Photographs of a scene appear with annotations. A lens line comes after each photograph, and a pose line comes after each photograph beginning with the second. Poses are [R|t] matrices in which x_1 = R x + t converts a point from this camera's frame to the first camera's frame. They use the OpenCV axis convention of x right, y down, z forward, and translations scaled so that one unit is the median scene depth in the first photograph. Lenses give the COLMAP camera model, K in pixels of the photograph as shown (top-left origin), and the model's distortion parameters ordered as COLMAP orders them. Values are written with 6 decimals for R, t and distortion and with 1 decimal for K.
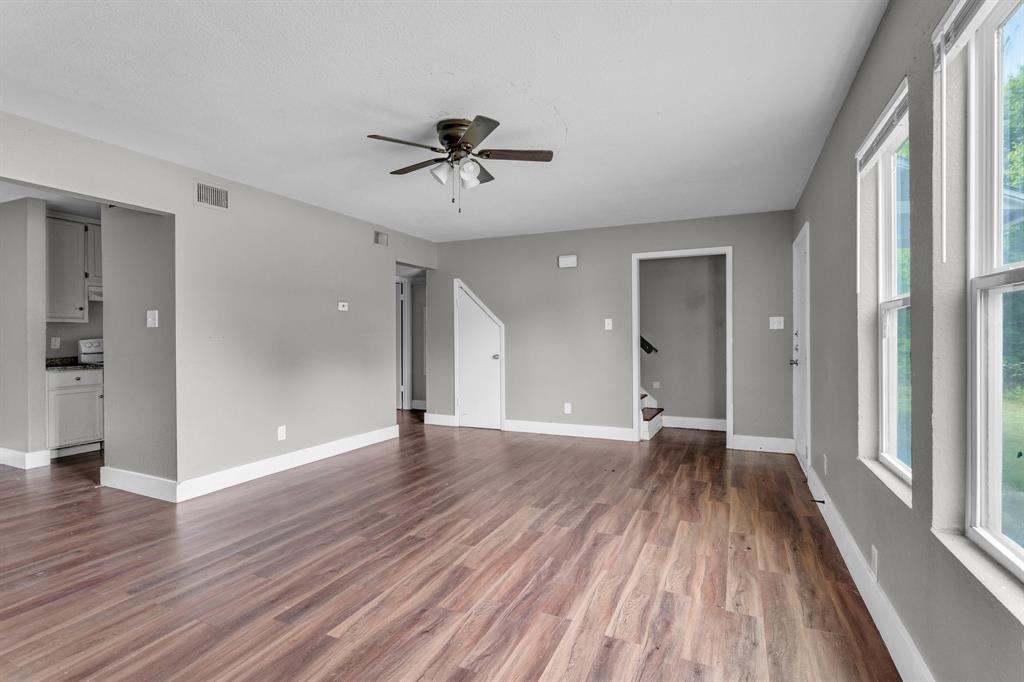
lens RADIAL K [[487.5, 0, 519.5], [0, 487.5, 333.6], [0, 0, 1]] dist [-0.001602, -0.000253]
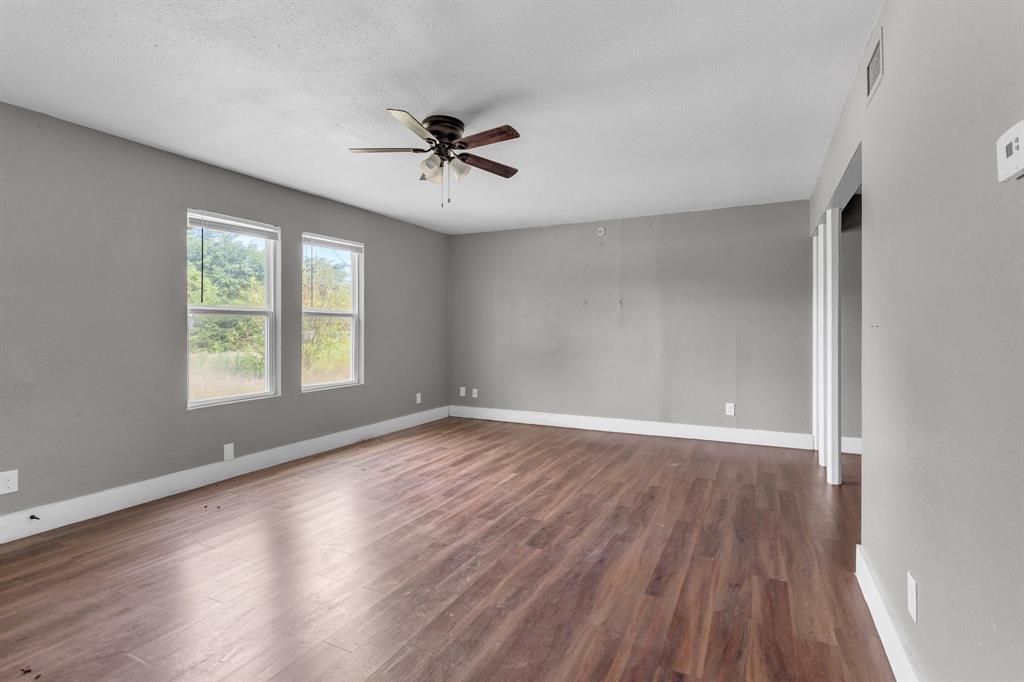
lens RADIAL K [[487.5, 0, 519.5], [0, 487.5, 333.6], [0, 0, 1]] dist [-0.001602, -0.000253]
pose [[-0.999194, 0.006134, 0.039679, -0.299340], [0.006238, 0.999977, 0.002488, 0.015337], [-0.039663, 0.002733, -0.999209, 1.867554]]
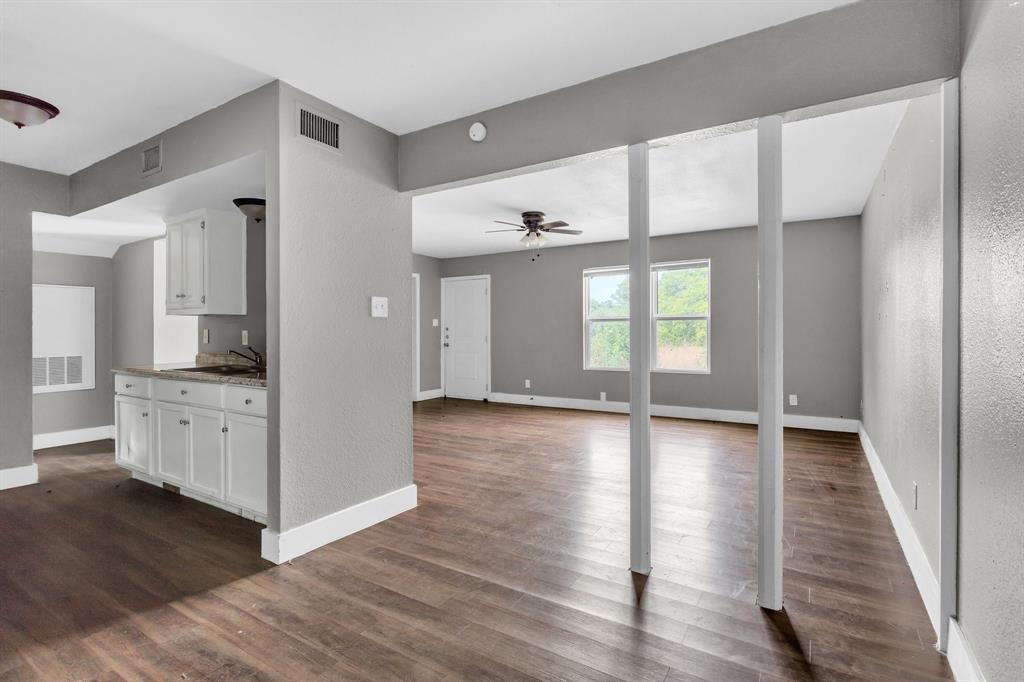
lens RADIAL K [[487.5, 0, 519.5], [0, 487.5, 333.6], [0, 0, 1]] dist [-0.001602, -0.000253]
pose [[0.130787, -0.006704, 0.991388, -1.792011], [-0.001036, 0.999976, 0.006899, 0.006826], [-0.991410, -0.001930, 0.130776, 0.753199]]
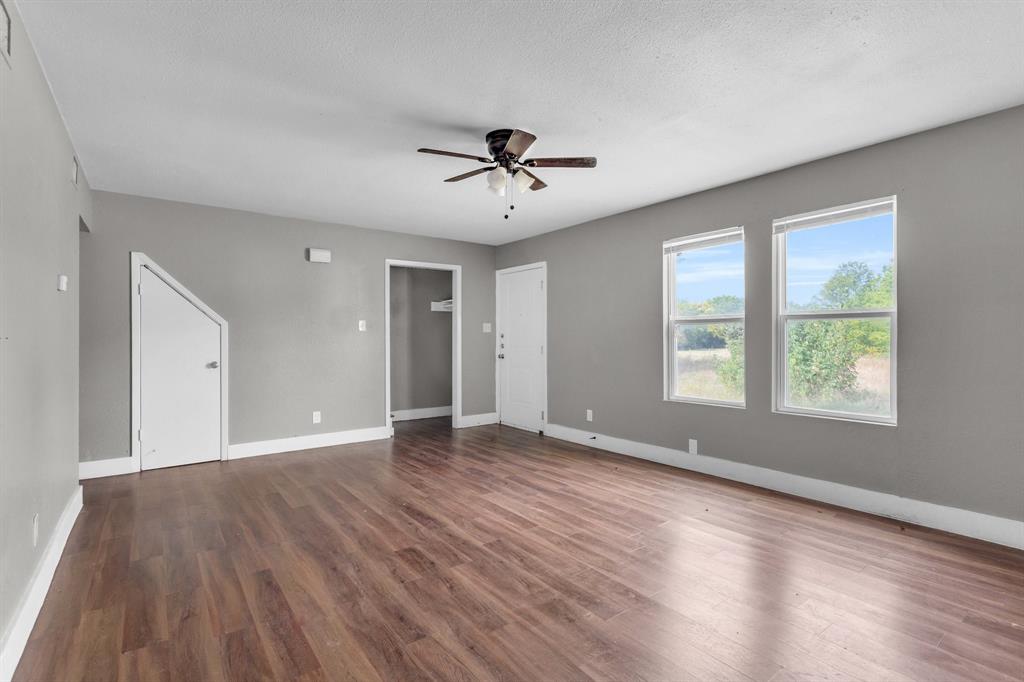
lens RADIAL K [[482.4, 0, 520.4], [0, 482.4, 336.8], [0, 0, 1]] dist [0.000204, -0.000043]
pose [[0.475673, 0.002525, 0.879619, -0.941912], [-0.002880, 0.999995, -0.001313, 0.006868], [-0.879618, -0.001908, 0.475678, 0.447824]]
